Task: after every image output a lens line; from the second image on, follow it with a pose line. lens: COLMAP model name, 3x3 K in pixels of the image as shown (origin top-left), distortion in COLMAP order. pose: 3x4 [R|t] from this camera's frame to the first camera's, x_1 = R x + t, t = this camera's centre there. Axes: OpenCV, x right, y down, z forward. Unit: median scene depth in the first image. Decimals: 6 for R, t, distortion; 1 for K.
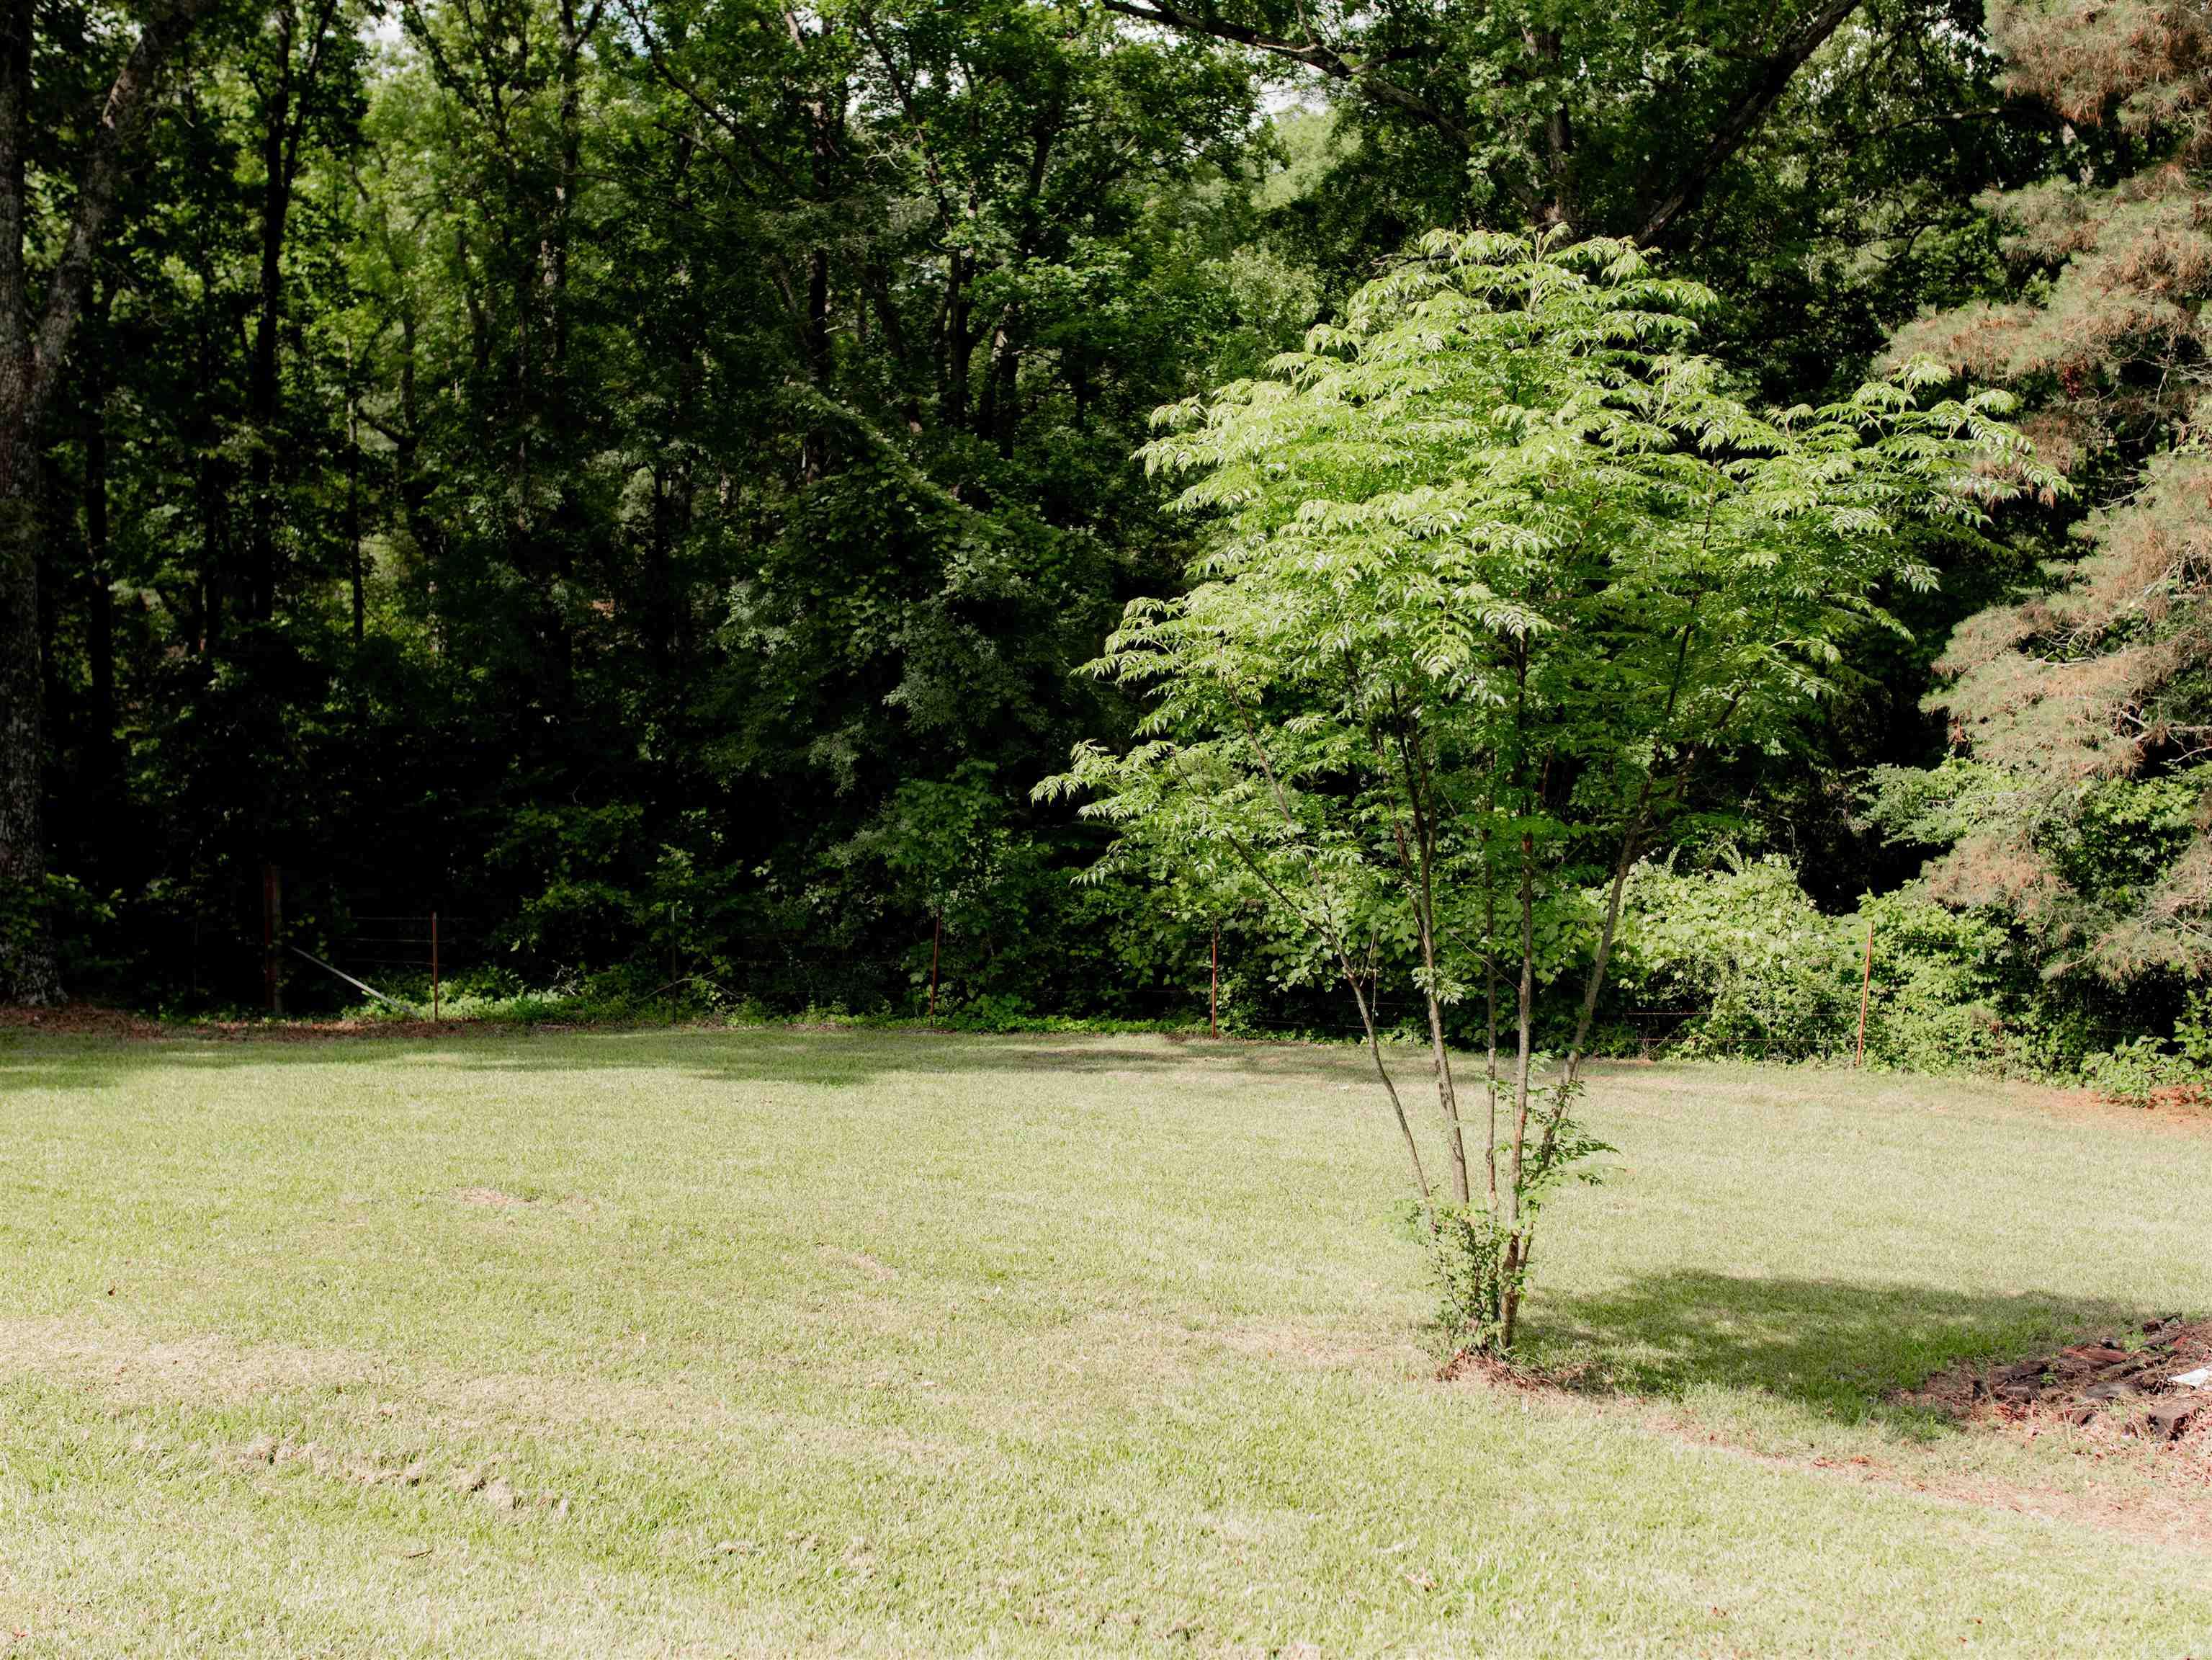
lens RADIAL K [[2384.0, 0, 1106.0], [0, 2384.0, 830.0], [0, 0, 1]] dist [-0.002073, -0.018240]
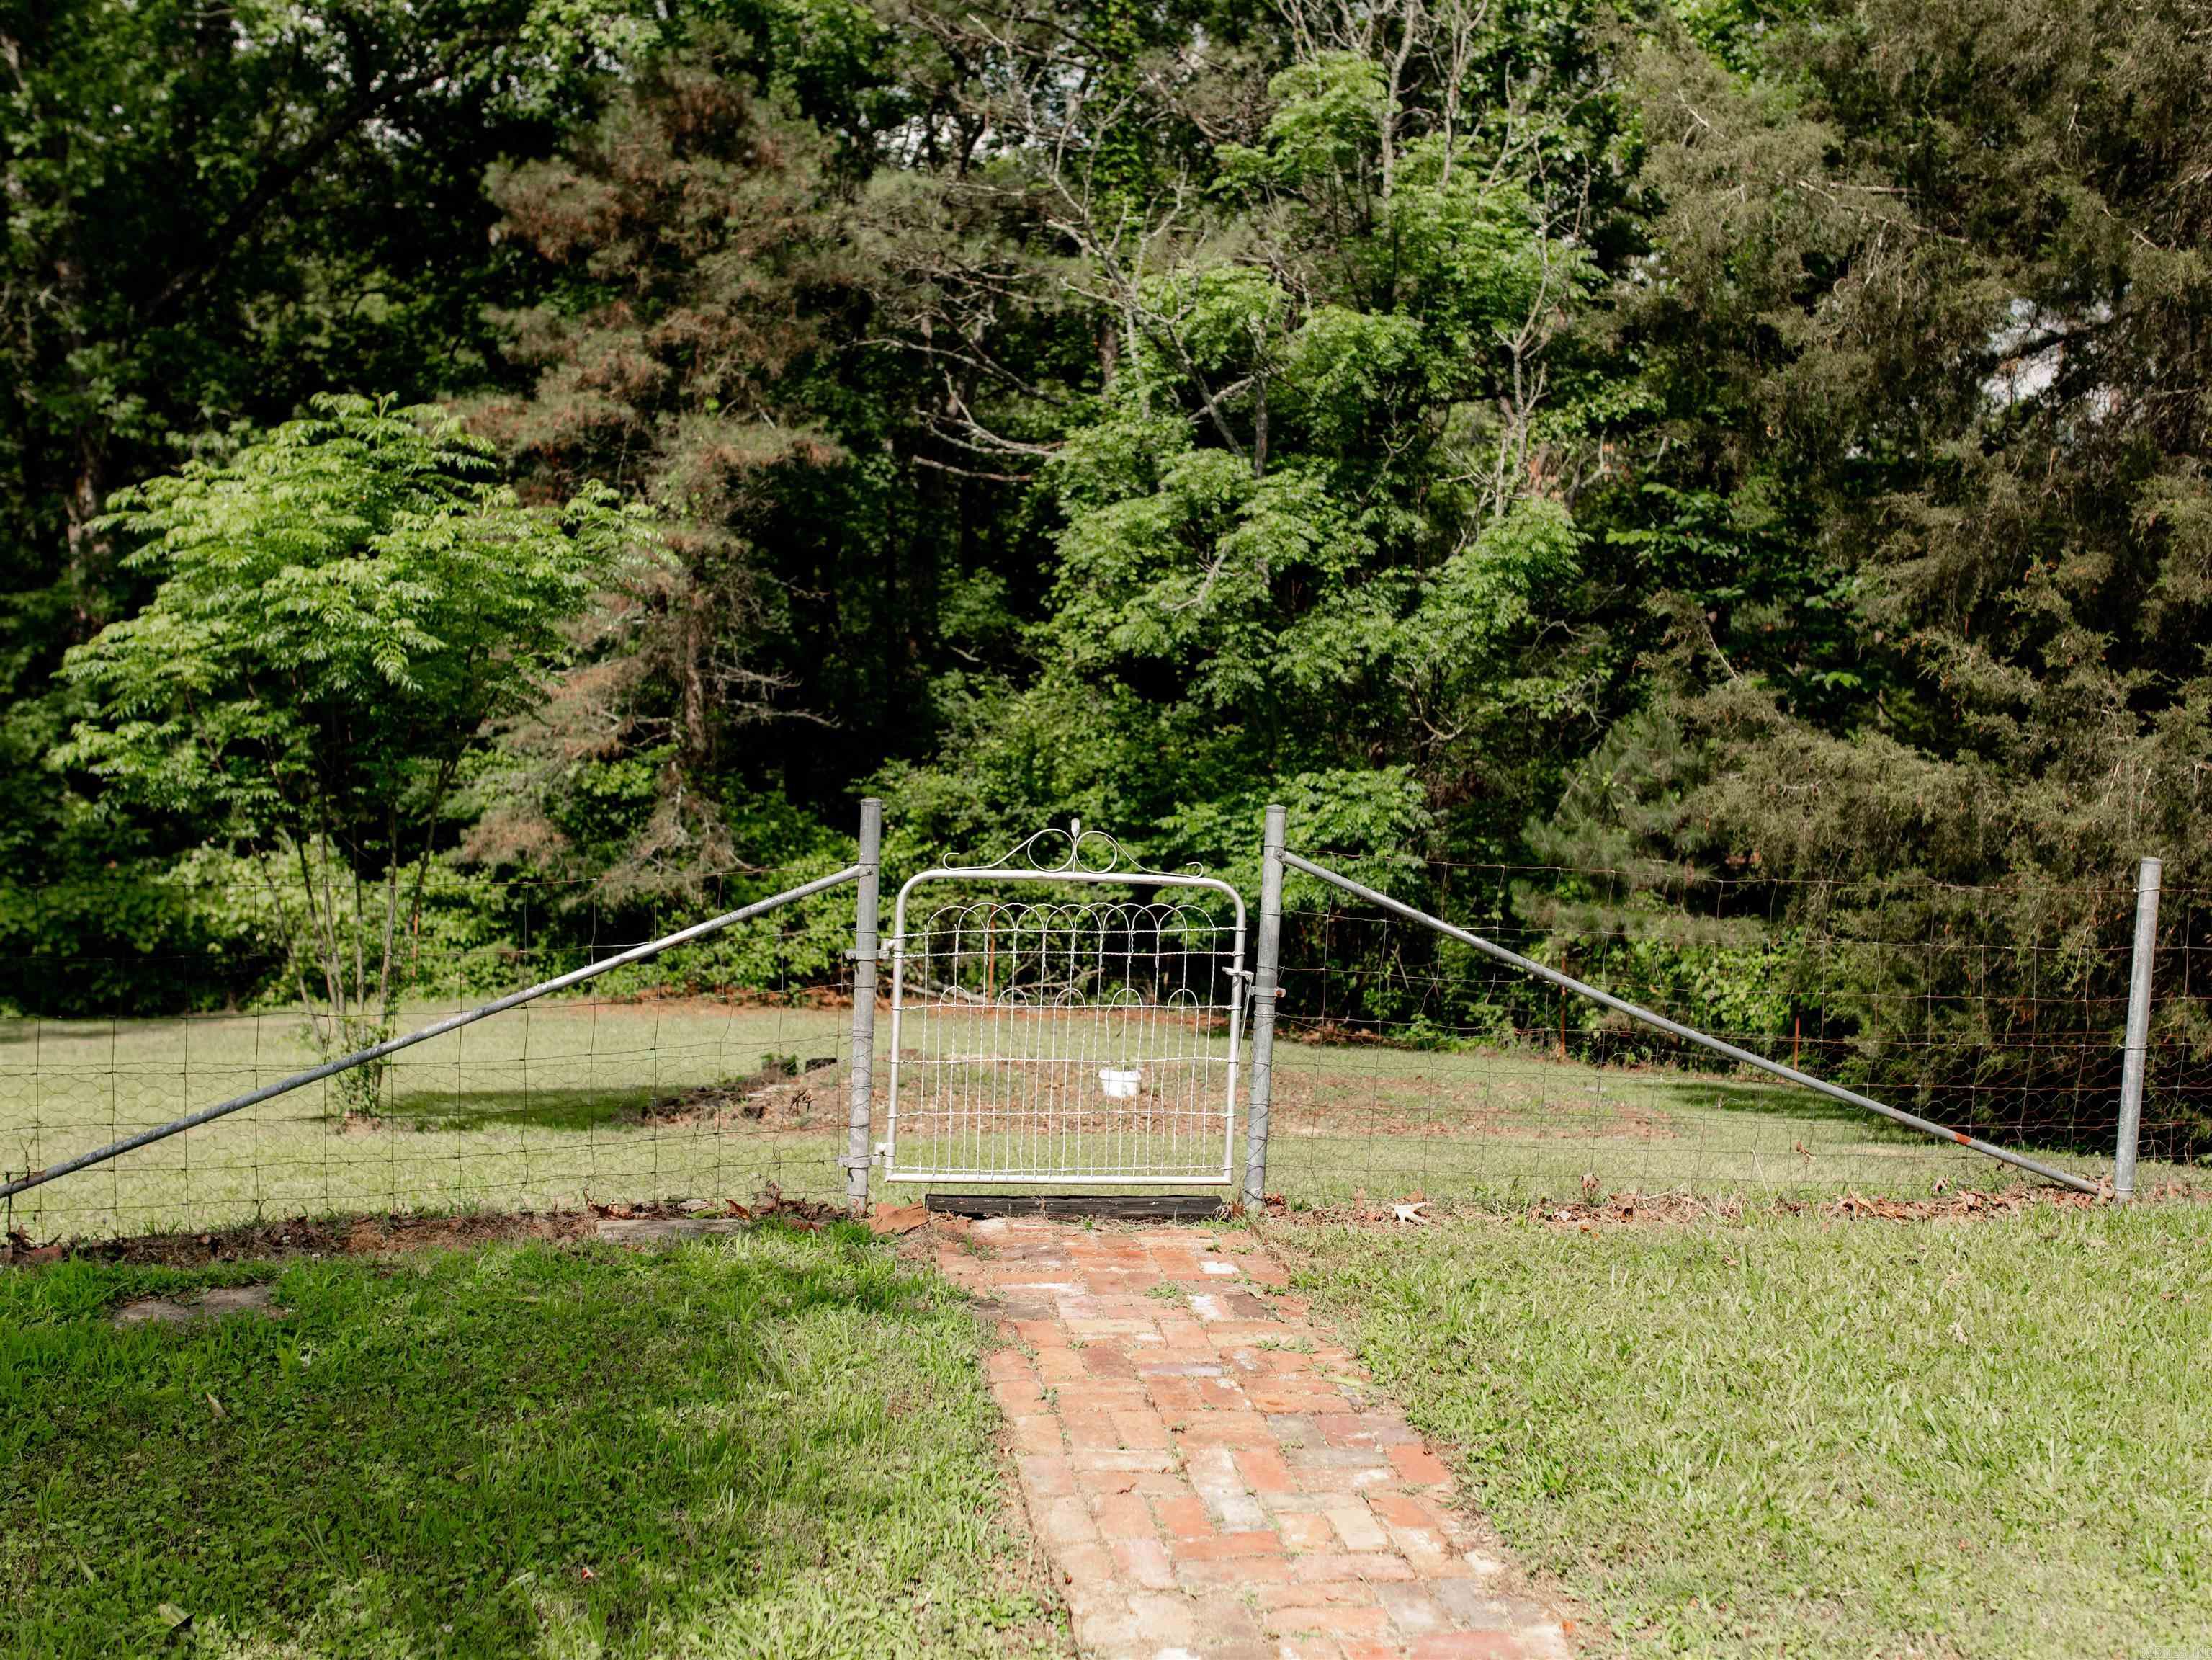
lens RADIAL K [[2295.0, 0, 1106.0], [0, 2295.0, 830.0], [0, 0, 1]] dist [-0.005382, -0.063490]
pose [[0.788361, -0.045212, 0.613550, -0.129667], [0.047380, 0.998796, 0.012721, 0.013706], [-0.613386, 0.019042, 0.789554, -0.166411]]
